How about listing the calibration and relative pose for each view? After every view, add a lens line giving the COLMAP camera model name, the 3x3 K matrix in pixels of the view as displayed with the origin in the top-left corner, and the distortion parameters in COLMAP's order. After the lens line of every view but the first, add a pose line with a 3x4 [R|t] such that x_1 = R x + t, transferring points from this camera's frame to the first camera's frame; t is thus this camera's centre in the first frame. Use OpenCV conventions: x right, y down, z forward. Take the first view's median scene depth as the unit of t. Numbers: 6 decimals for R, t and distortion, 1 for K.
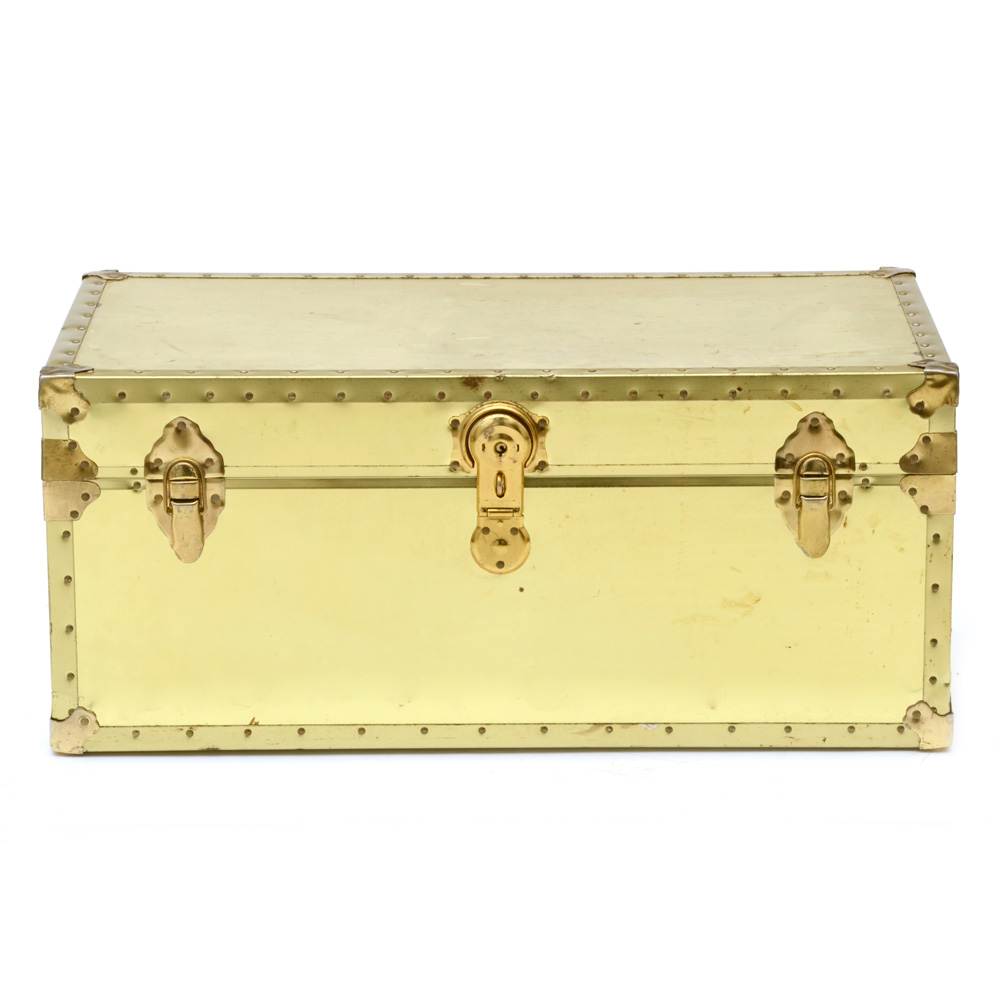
lens RADIAL K [[4260.1, 0, 500.0], [0, 4260.1, 500.0], [0, 0, 1]] dist [0.598575, -1.185091]
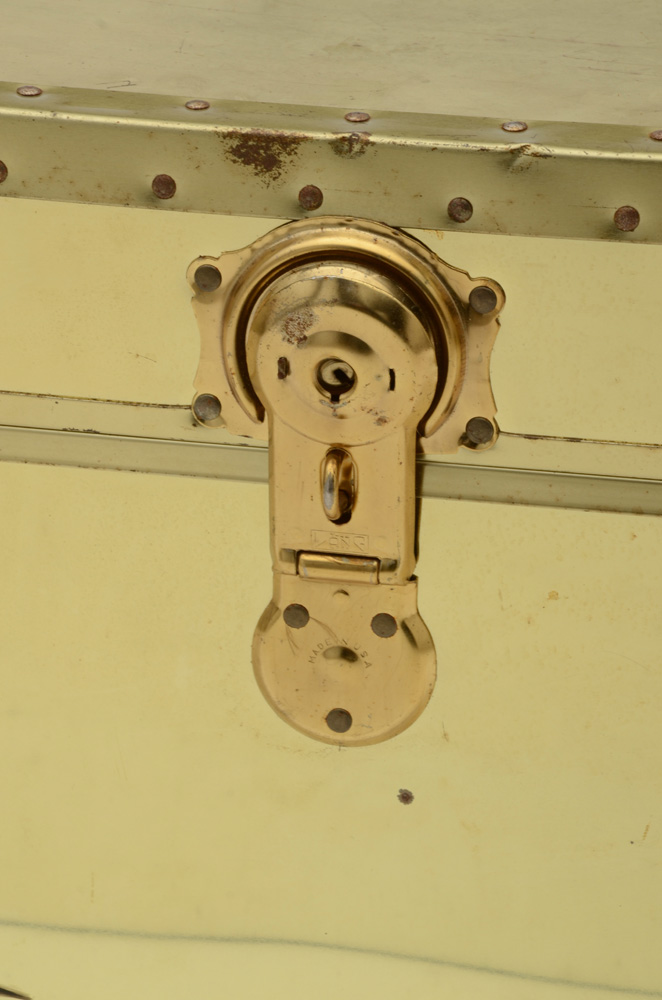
lens RADIAL K [[3998.0, 0, 331.0], [0, 3998.0, 500.0], [0, 0, 1]] dist [1.205763, 0.258738]
pose [[0.980021, 0.088170, -0.178284, 0.052179], [-0.063535, 0.988188, 0.139457, -0.043565], [0.188474, -0.125344, 0.974046, 0.712192]]
